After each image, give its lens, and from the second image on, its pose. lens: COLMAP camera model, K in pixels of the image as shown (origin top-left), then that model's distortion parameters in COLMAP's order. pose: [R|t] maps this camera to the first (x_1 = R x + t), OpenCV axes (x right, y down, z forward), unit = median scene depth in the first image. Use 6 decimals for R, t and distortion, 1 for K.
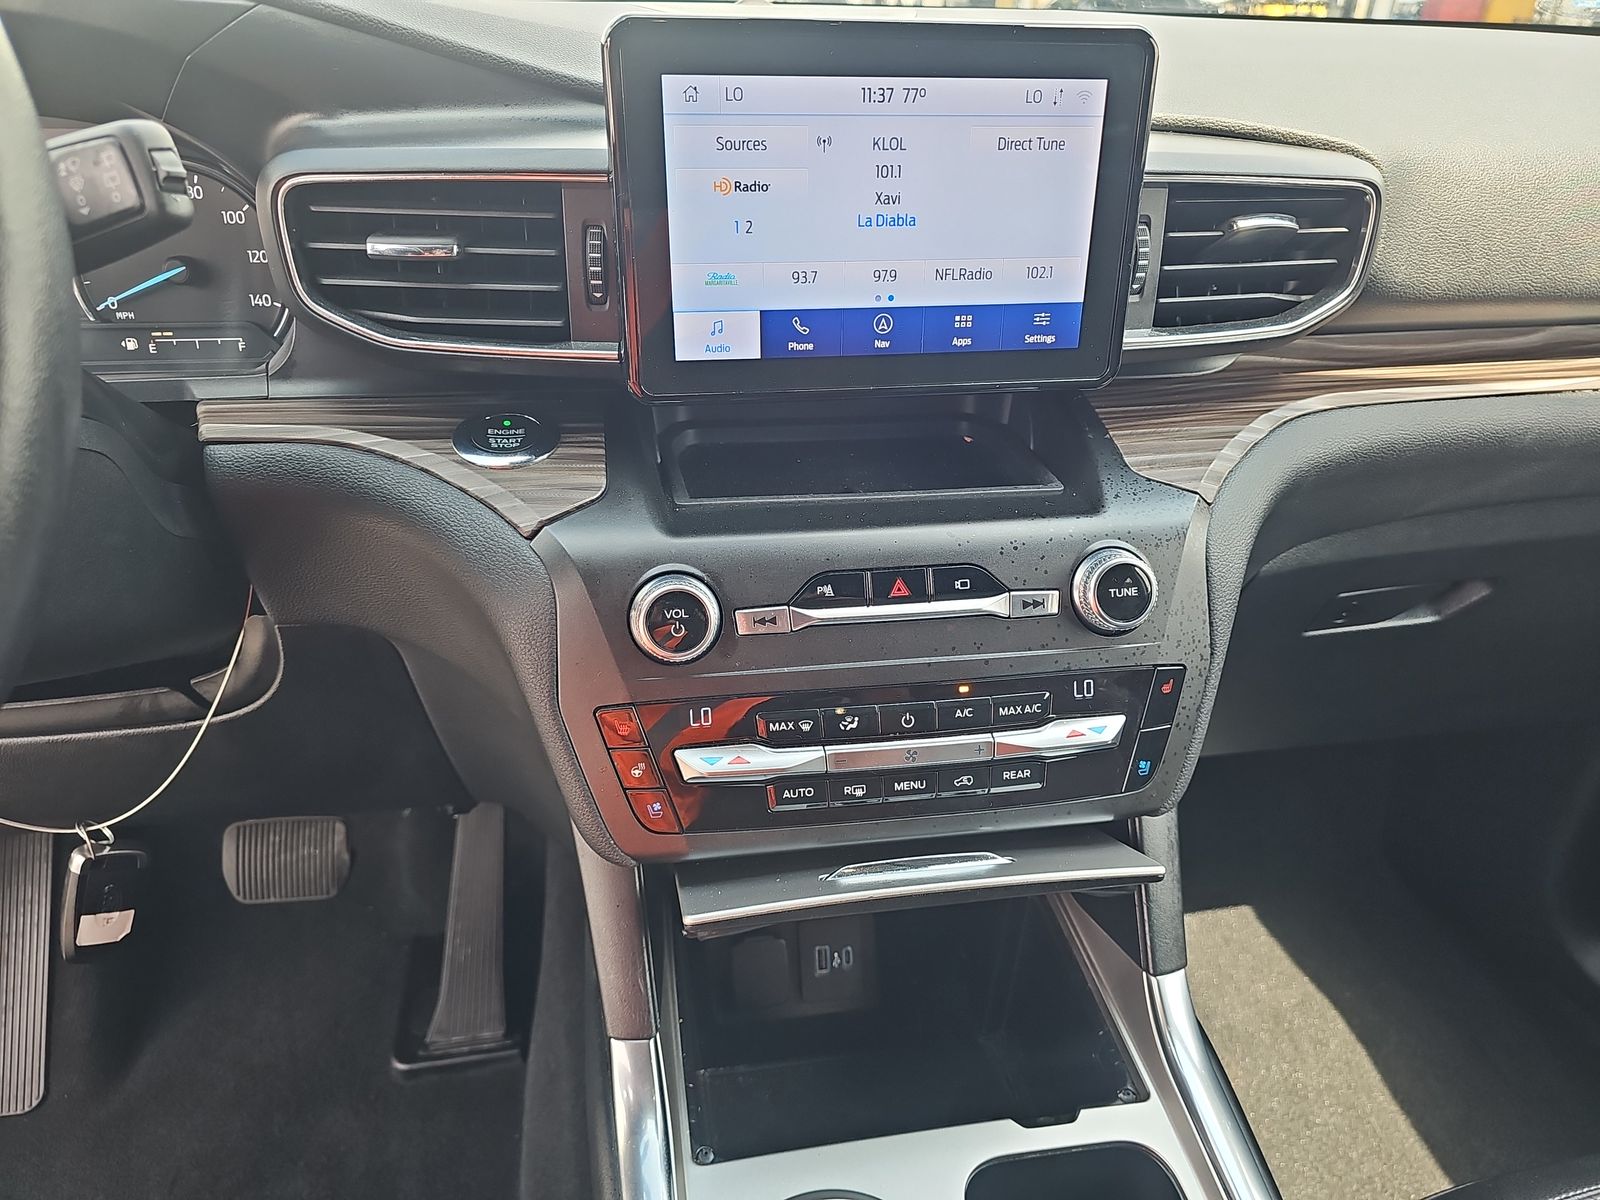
lens RADIAL K [[1067.6, 0, 802.1], [0, 1067.6, 613.3], [0, 0, 1]] dist [0.005828, -0.009601]
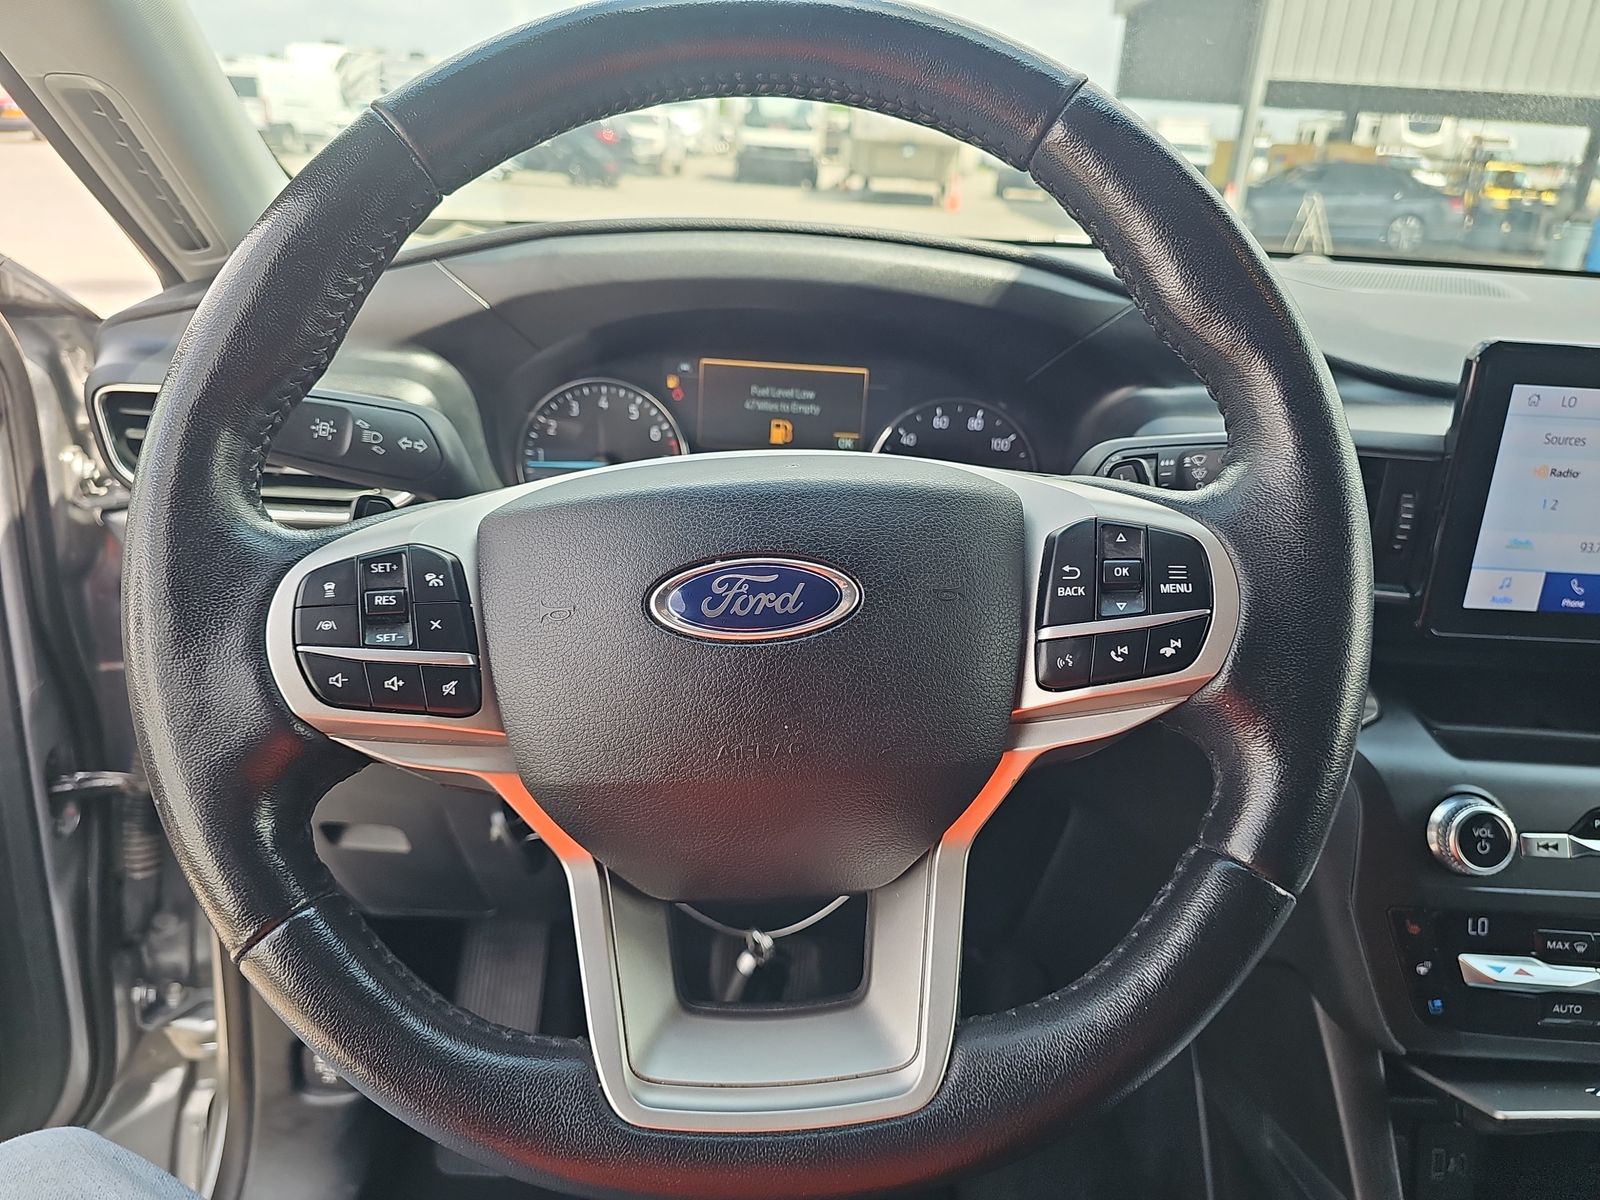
lens RADIAL K [[1062.7, 0, 796.6], [0, 1062.7, 588.5], [0, 0, 1]] dist [0.032975, -0.026731]
pose [[0.986206, 0.091564, -0.137893, -0.672751], [-0.110238, 0.984760, -0.134520, -0.019955], [0.123474, 0.147866, 0.981270, -0.235847]]
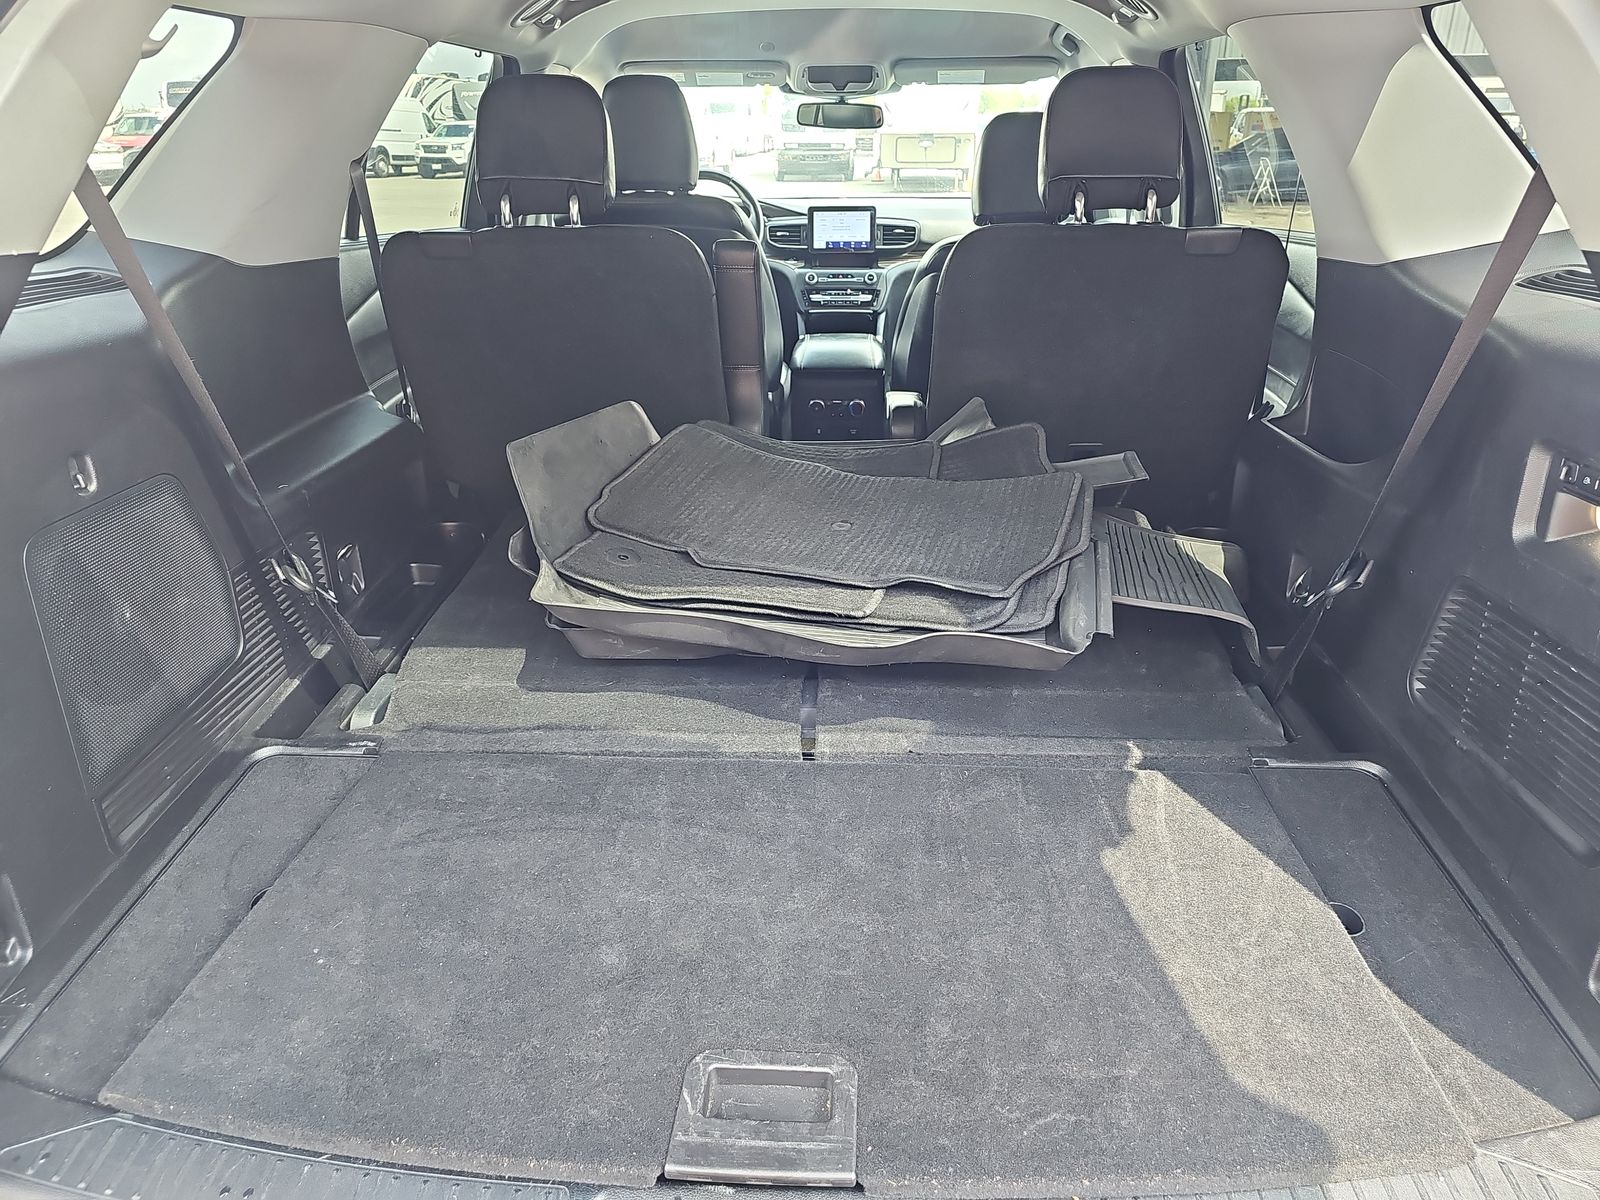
lens RADIAL K [[1062.7, 0, 799.0], [0, 1062.7, 607.5], [0, 0, 1]] dist [0.032975, -0.026731]
pose [[0.976289, 0.055282, -0.209294, 1.526577], [-0.078811, 0.991259, -0.105801, 3.152781], [0.201616, 0.119787, 0.972112, -6.183551]]
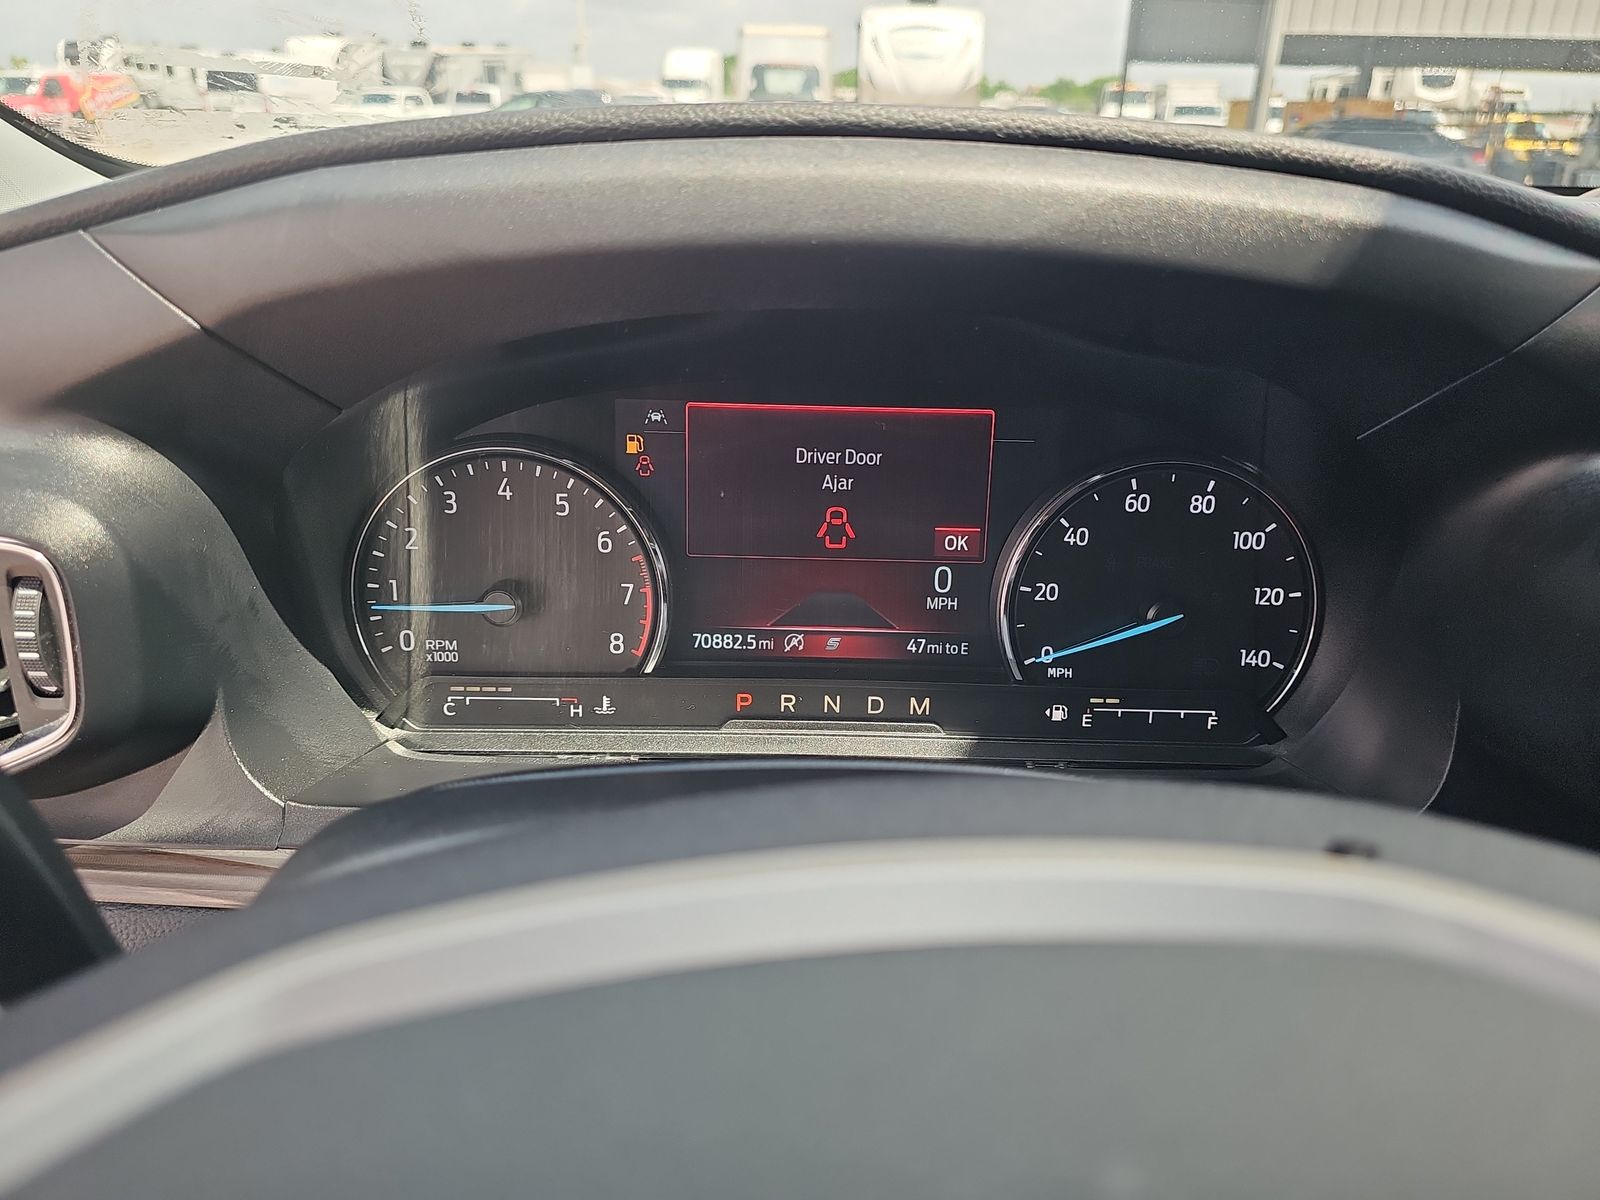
lens RADIAL K [[1062.7, 0, 803.5], [0, 1062.7, 588.6], [0, 0, 1]] dist [0.032975, -0.026731]
pose [[0.986689, 0.063580, -0.149671, -0.815221], [-0.081235, 0.990043, -0.114961, -0.282979], [0.140872, 0.125589, 0.982030, 0.373678]]
